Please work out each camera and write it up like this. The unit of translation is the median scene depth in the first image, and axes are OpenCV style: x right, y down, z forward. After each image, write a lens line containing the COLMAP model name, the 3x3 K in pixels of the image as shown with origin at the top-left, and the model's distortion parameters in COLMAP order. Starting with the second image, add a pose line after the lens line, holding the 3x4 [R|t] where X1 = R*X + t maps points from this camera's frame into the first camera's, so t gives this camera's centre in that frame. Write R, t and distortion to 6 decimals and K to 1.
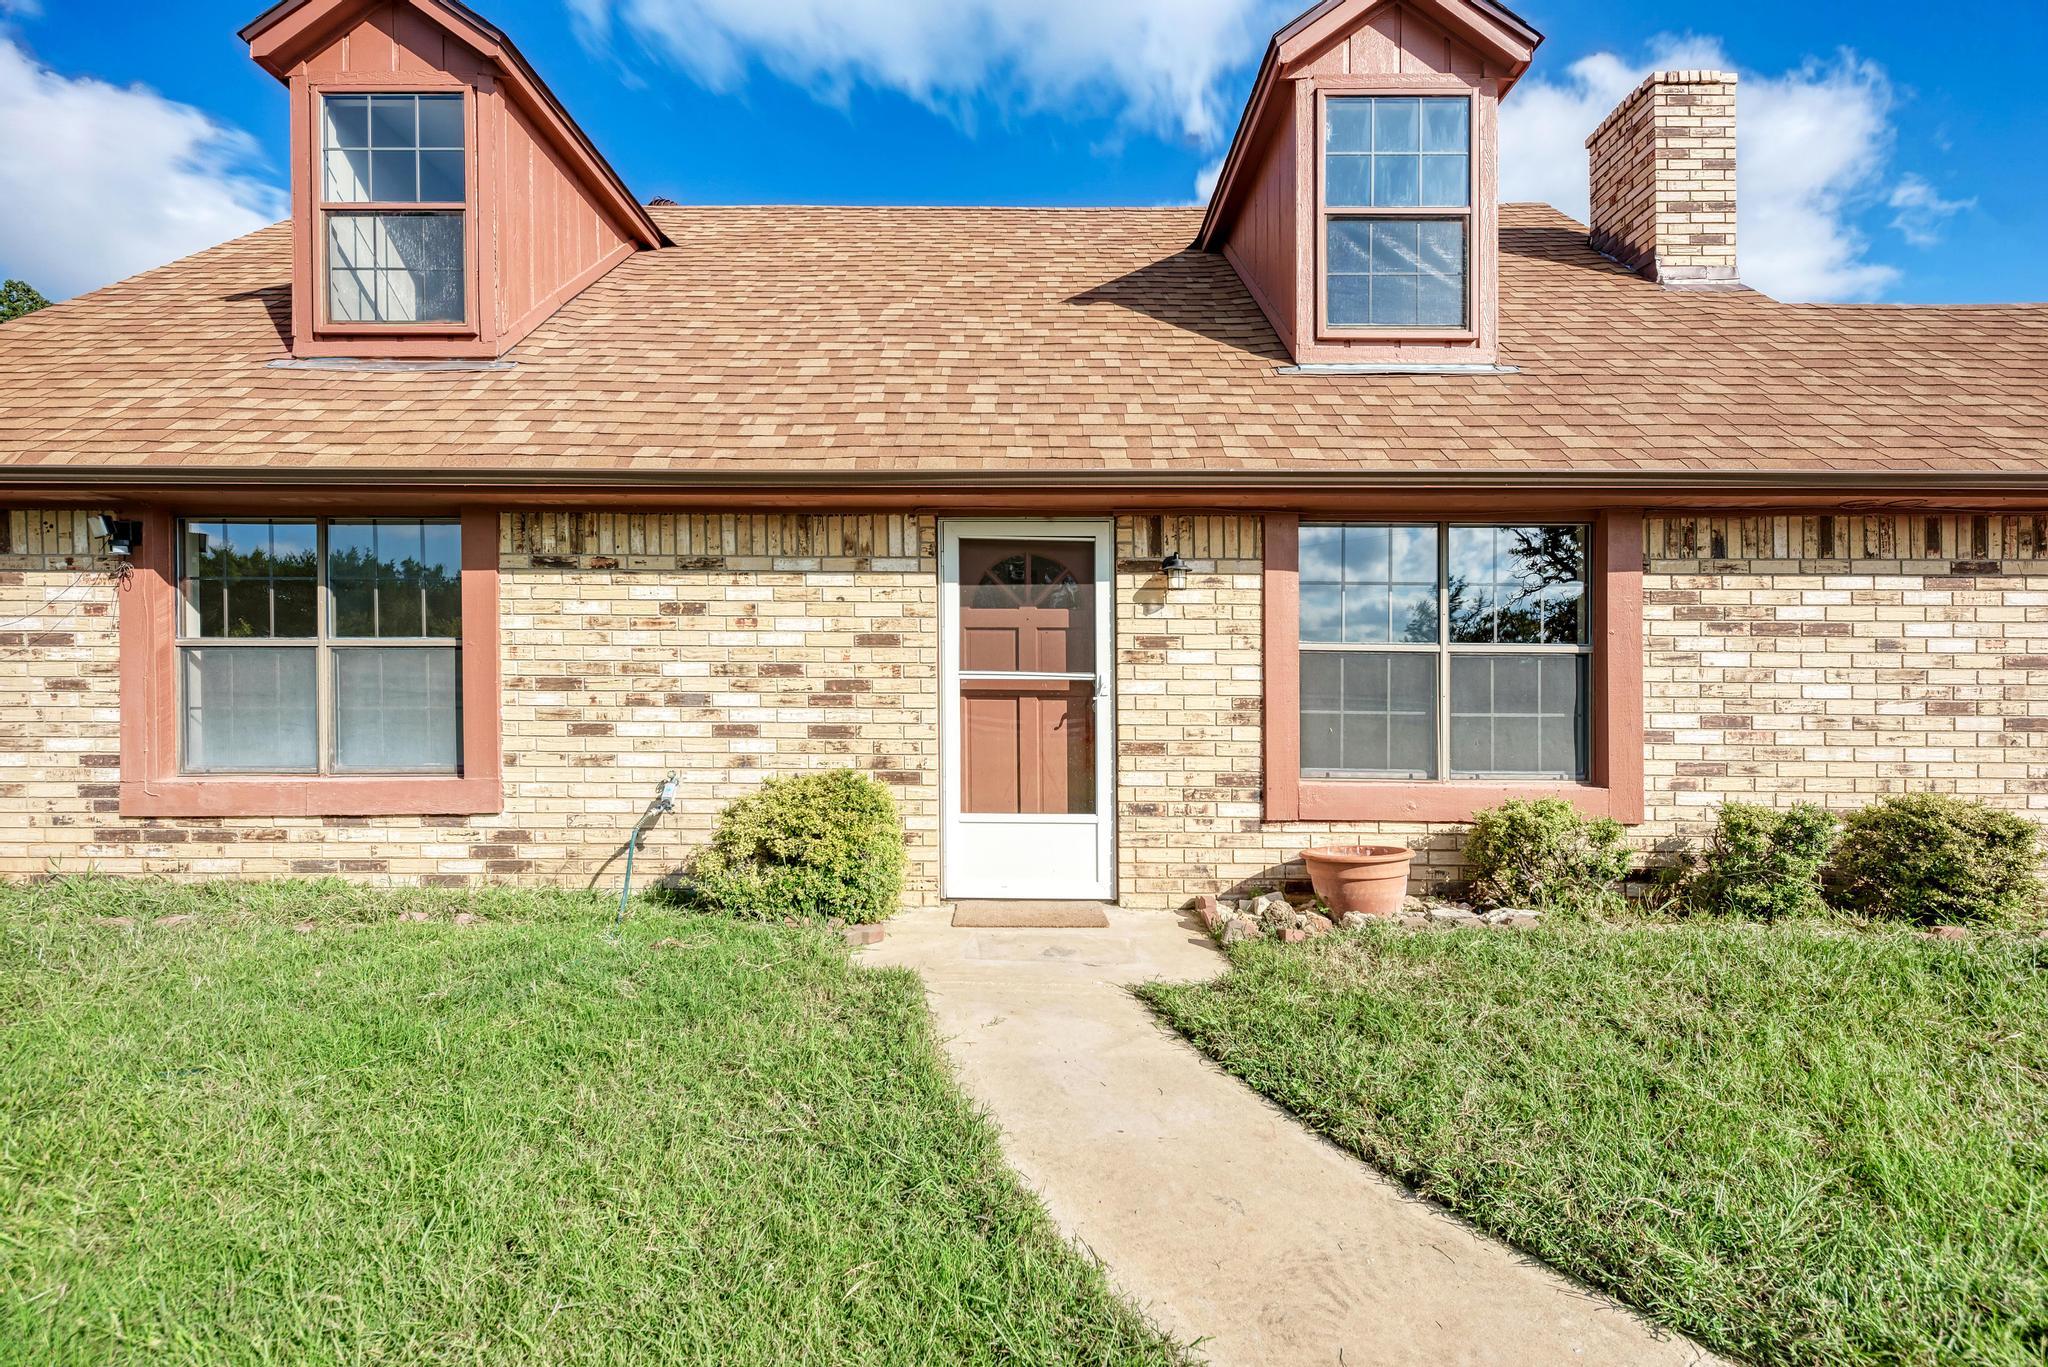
lens RADIAL K [[902.7, 0, 1024.0], [0, 902.7, 688.7], [0, 0, 1]] dist [0.012341, -0.000338]
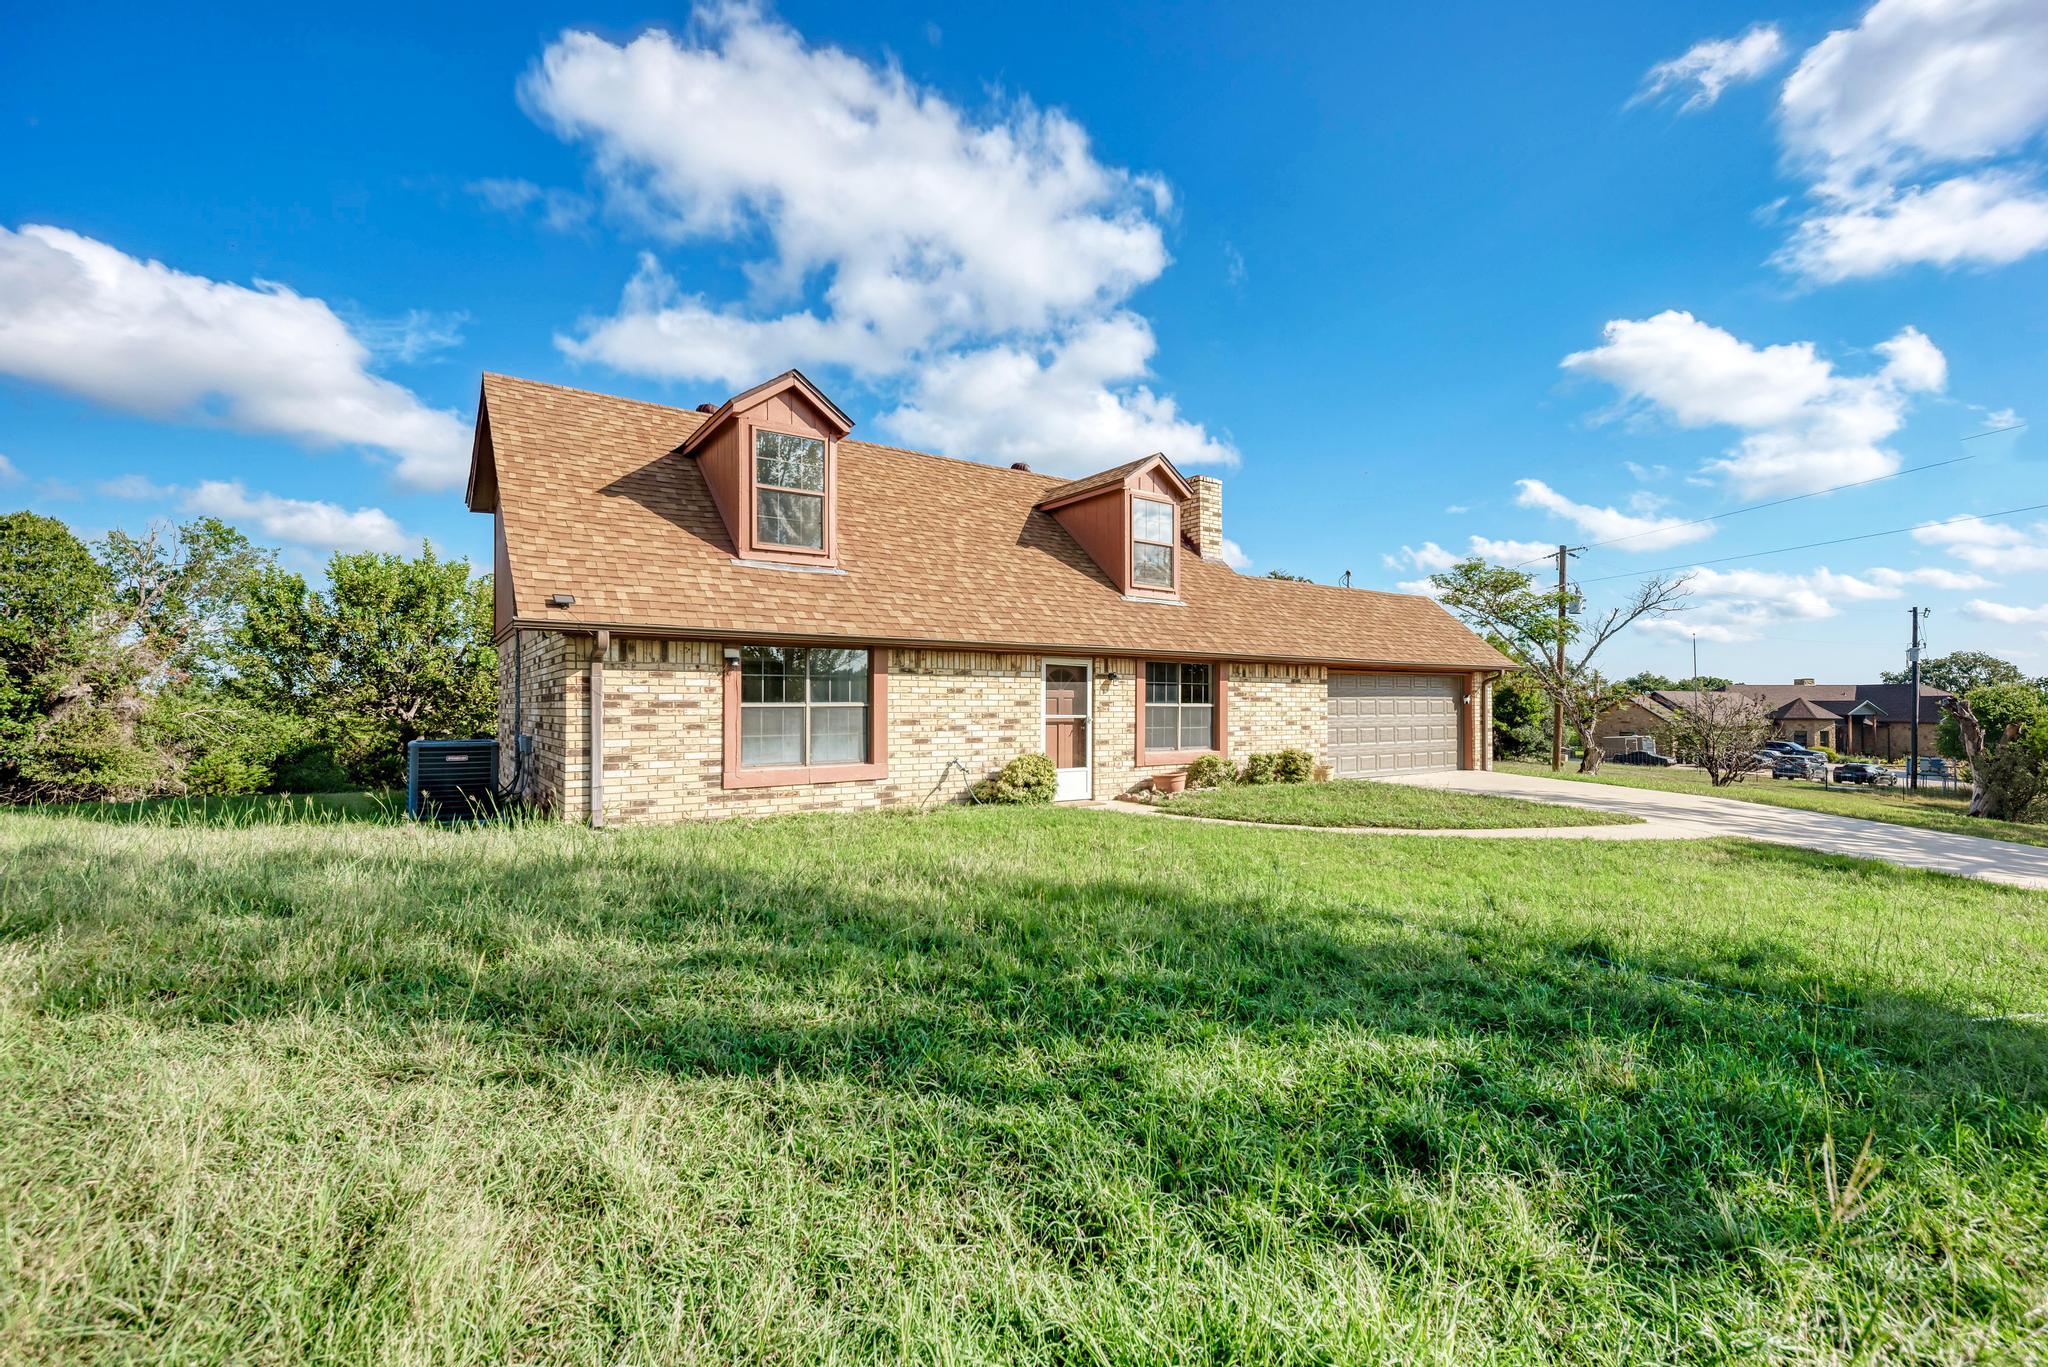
lens RADIAL K [[902.7, 0, 1024.3], [0, 902.7, 687.1], [0, 0, 1]] dist [0.012341, -0.000338]
pose [[0.817312, 0.006236, 0.576161, -1.632478], [-0.002390, 0.999970, -0.007432, -0.080832], [-0.576190, 0.004697, 0.817302, -1.102903]]
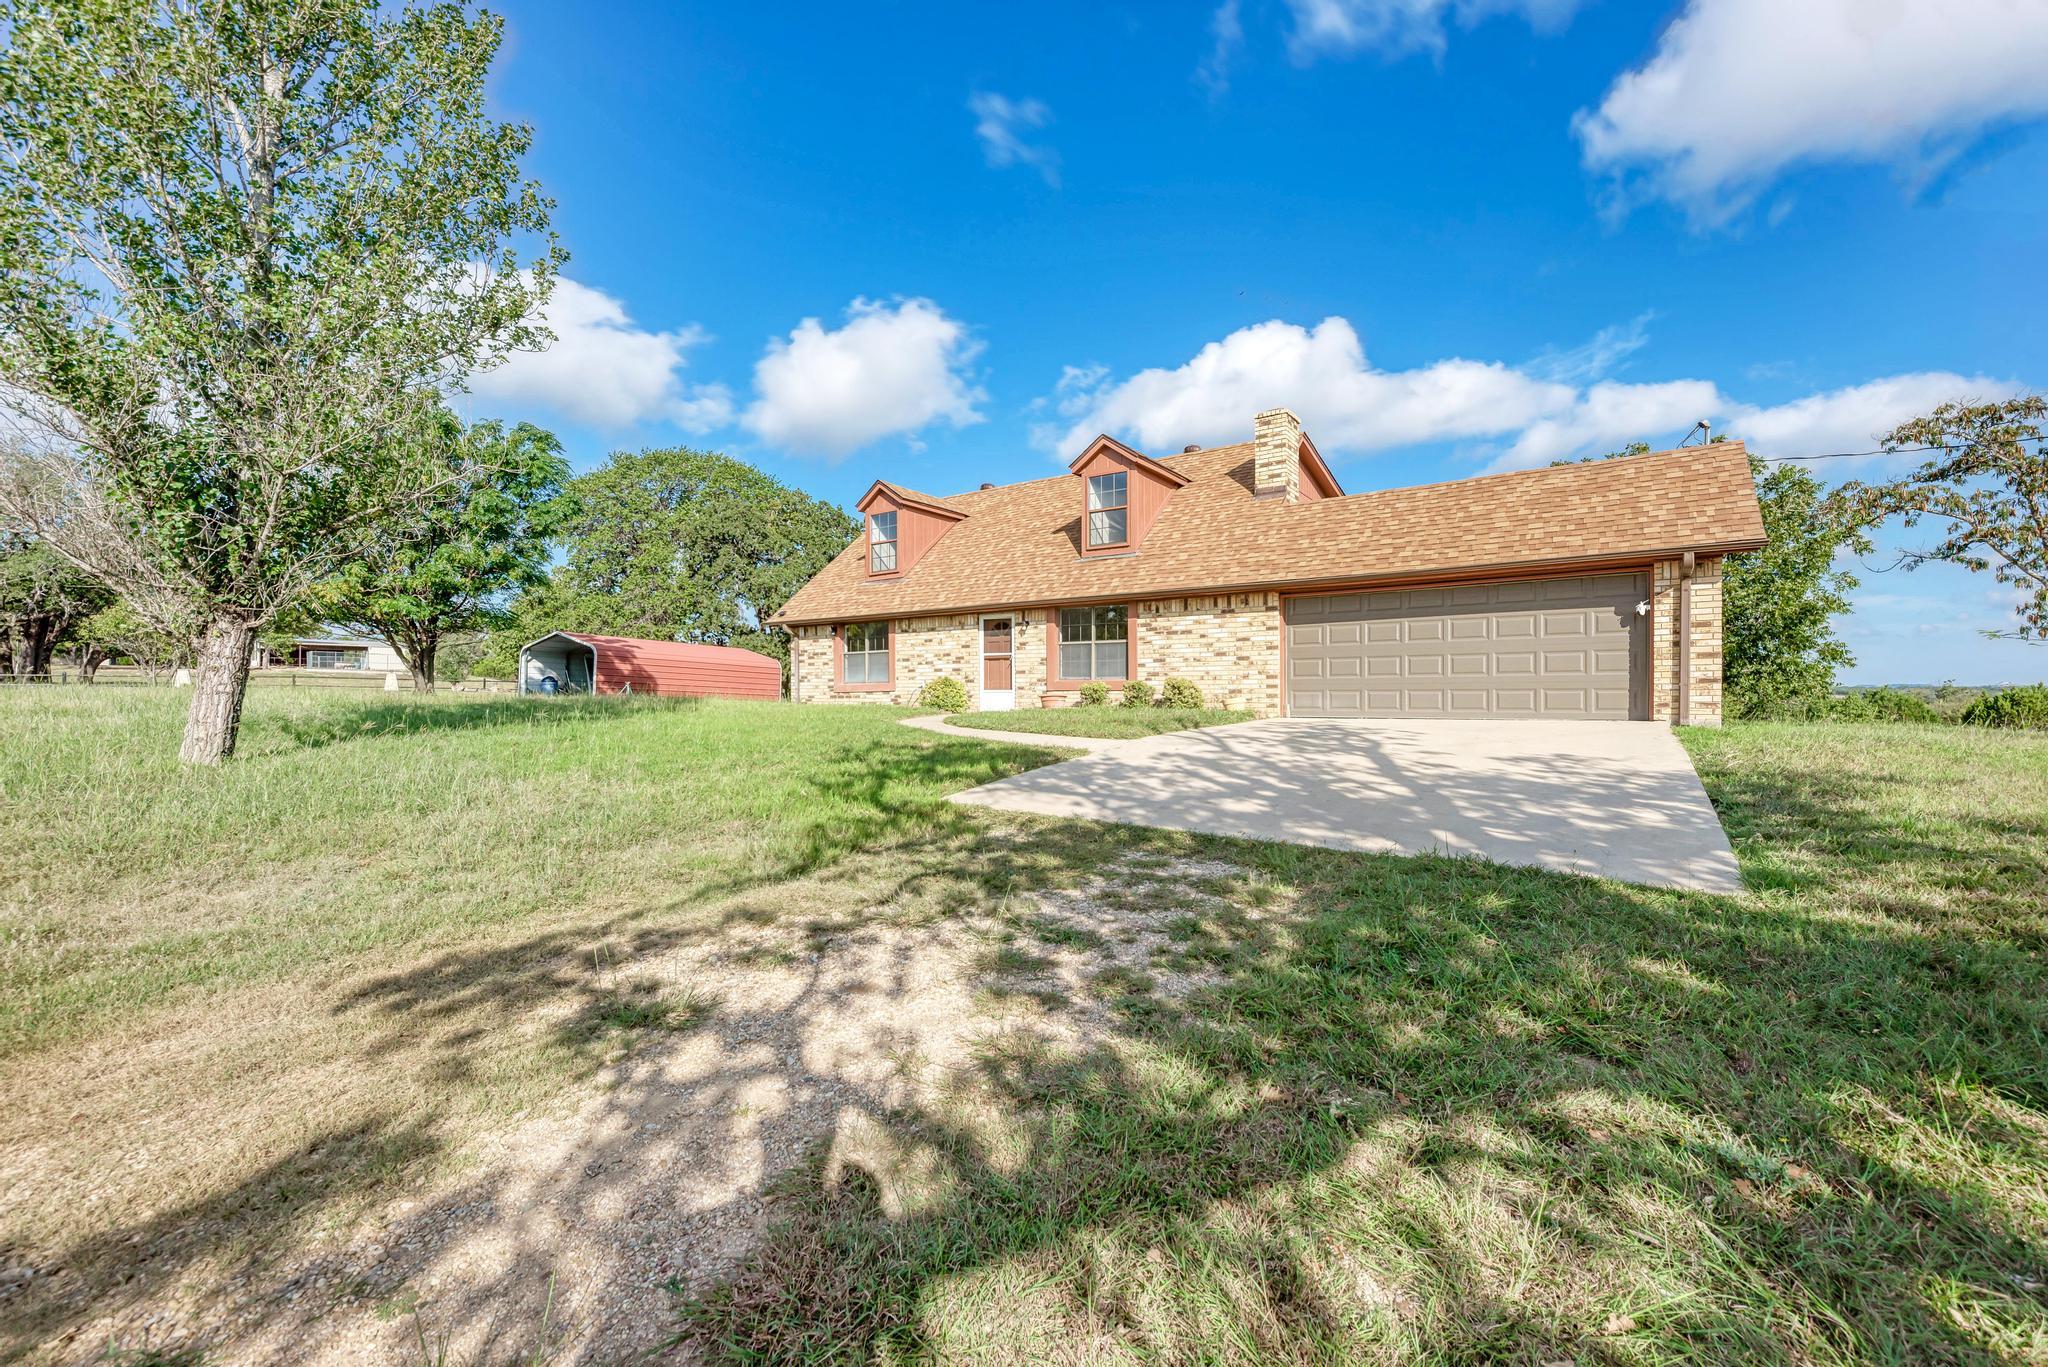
lens RADIAL K [[855.8, 0, 945.5], [0, 855.8, 707.7], [0, 0, 1]] dist [0.002176, 0.000056]
pose [[0.780600, 0.004709, -0.625013, 2.106000], [-0.003144, 0.999989, 0.003608, 0.200701], [0.625022, -0.000851, 0.780606, -1.976390]]
